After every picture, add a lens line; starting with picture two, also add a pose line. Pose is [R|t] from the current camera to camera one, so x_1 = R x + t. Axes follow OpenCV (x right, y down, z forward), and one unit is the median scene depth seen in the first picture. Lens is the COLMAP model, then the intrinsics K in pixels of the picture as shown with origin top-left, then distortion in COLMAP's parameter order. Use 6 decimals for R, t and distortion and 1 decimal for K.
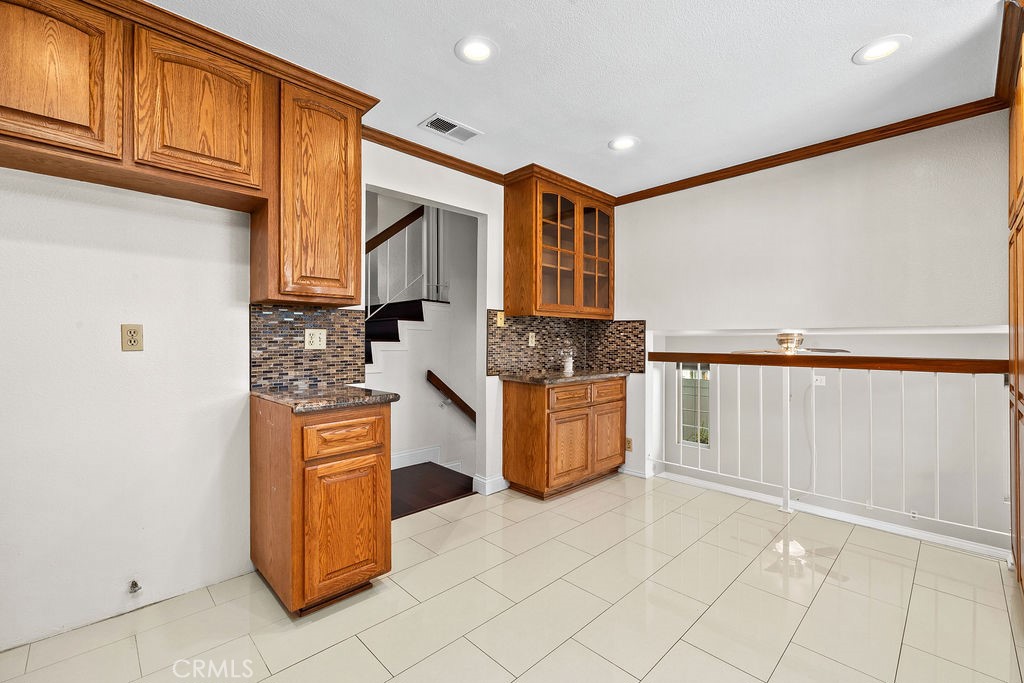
lens RADIAL K [[433.7, 0, 508.1], [0, 433.7, 339.8], [0, 0, 1]] dist [0.002514, 0.000317]
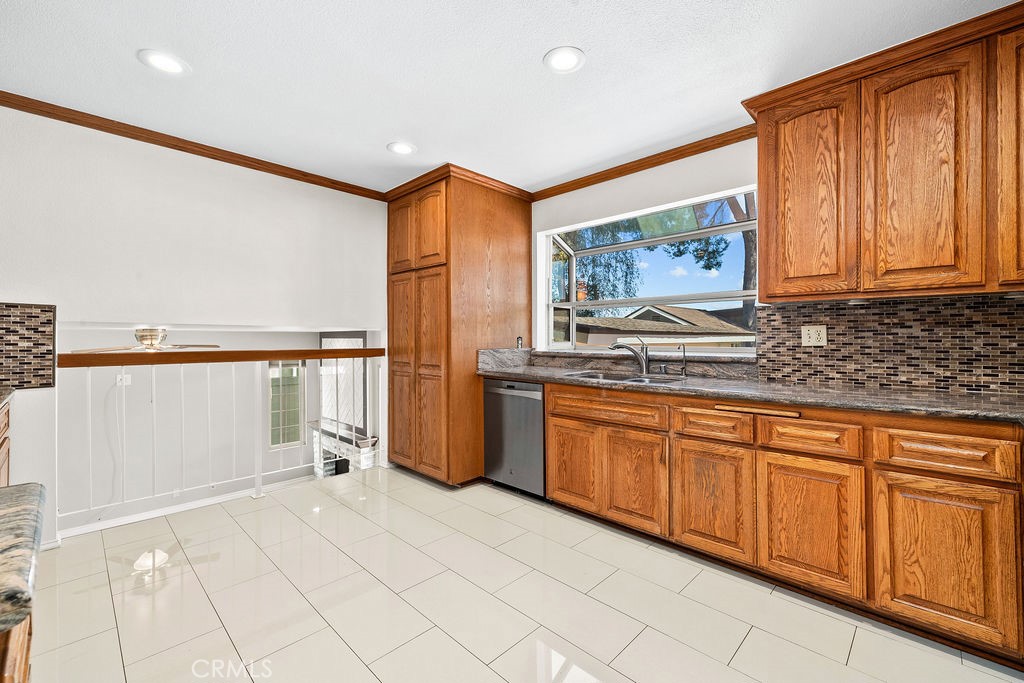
lens RADIAL K [[433.7, 0, 504.3], [0, 433.7, 338.1], [0, 0, 1]] dist [0.002514, 0.000317]
pose [[-0.016281, -0.002527, 0.999864, -0.376882], [-0.004179, 0.999988, 0.002460, -0.000609], [-0.999859, -0.004139, -0.016292, 0.360949]]
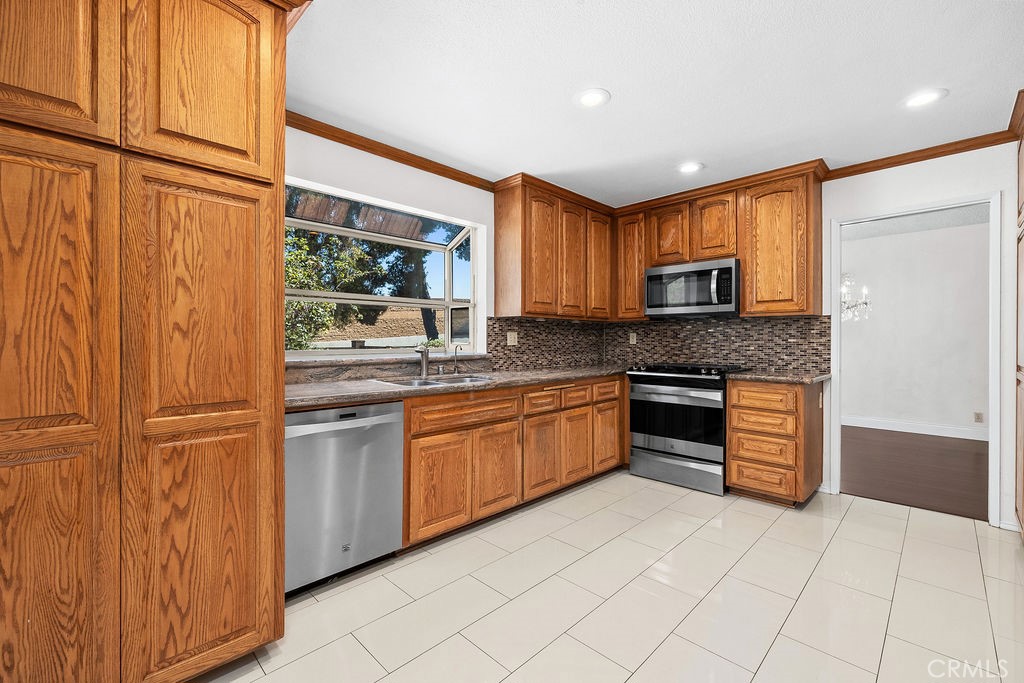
lens RADIAL K [[433.7, 0, 508.2], [0, 433.7, 339.8], [0, 0, 1]] dist [0.002514, 0.000317]
pose [[-0.999915, -0.002607, -0.012812, 0.324095], [-0.002543, 0.999984, -0.005006, 0.003471], [0.012825, -0.004973, -0.999905, 0.922975]]
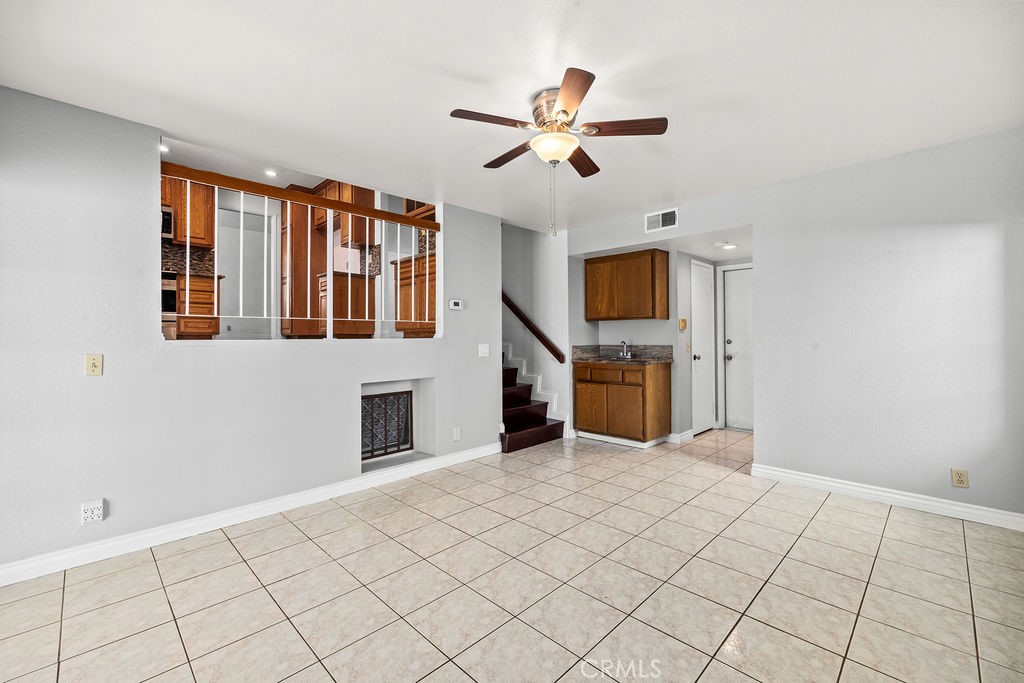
lens RADIAL K [[433.7, 0, 499.7], [0, 433.7, 330.4], [0, 0, 1]] dist [0.002514, 0.000317]
pose [[-0.000122, -0.017880, -0.999840, 1.478807], [0.007796, 0.999810, -0.017880, 0.327300], [0.999970, -0.007797, 0.000017, 1.224467]]
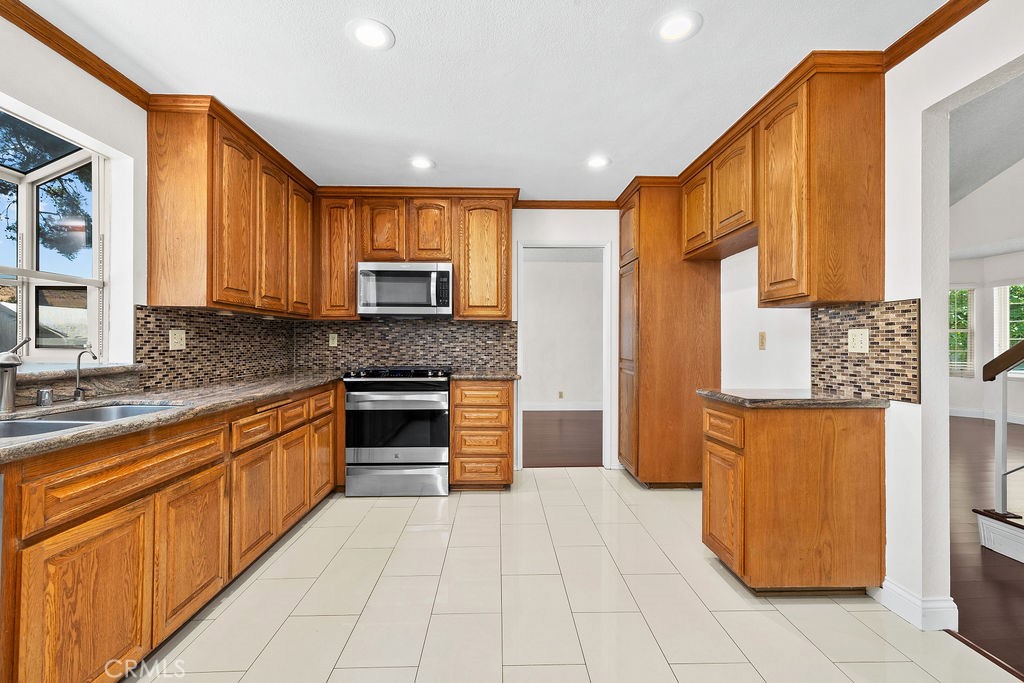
lens RADIAL K [[433.7, 0, 507.9], [0, 433.7, 339.6], [0, 0, 1]] dist [0.002514, 0.000317]
pose [[-0.677043, -0.005896, -0.735920, 0.457207], [0.001284, 0.999957, -0.009194, 0.002116], [0.735943, -0.007170, -0.677006, 0.739341]]
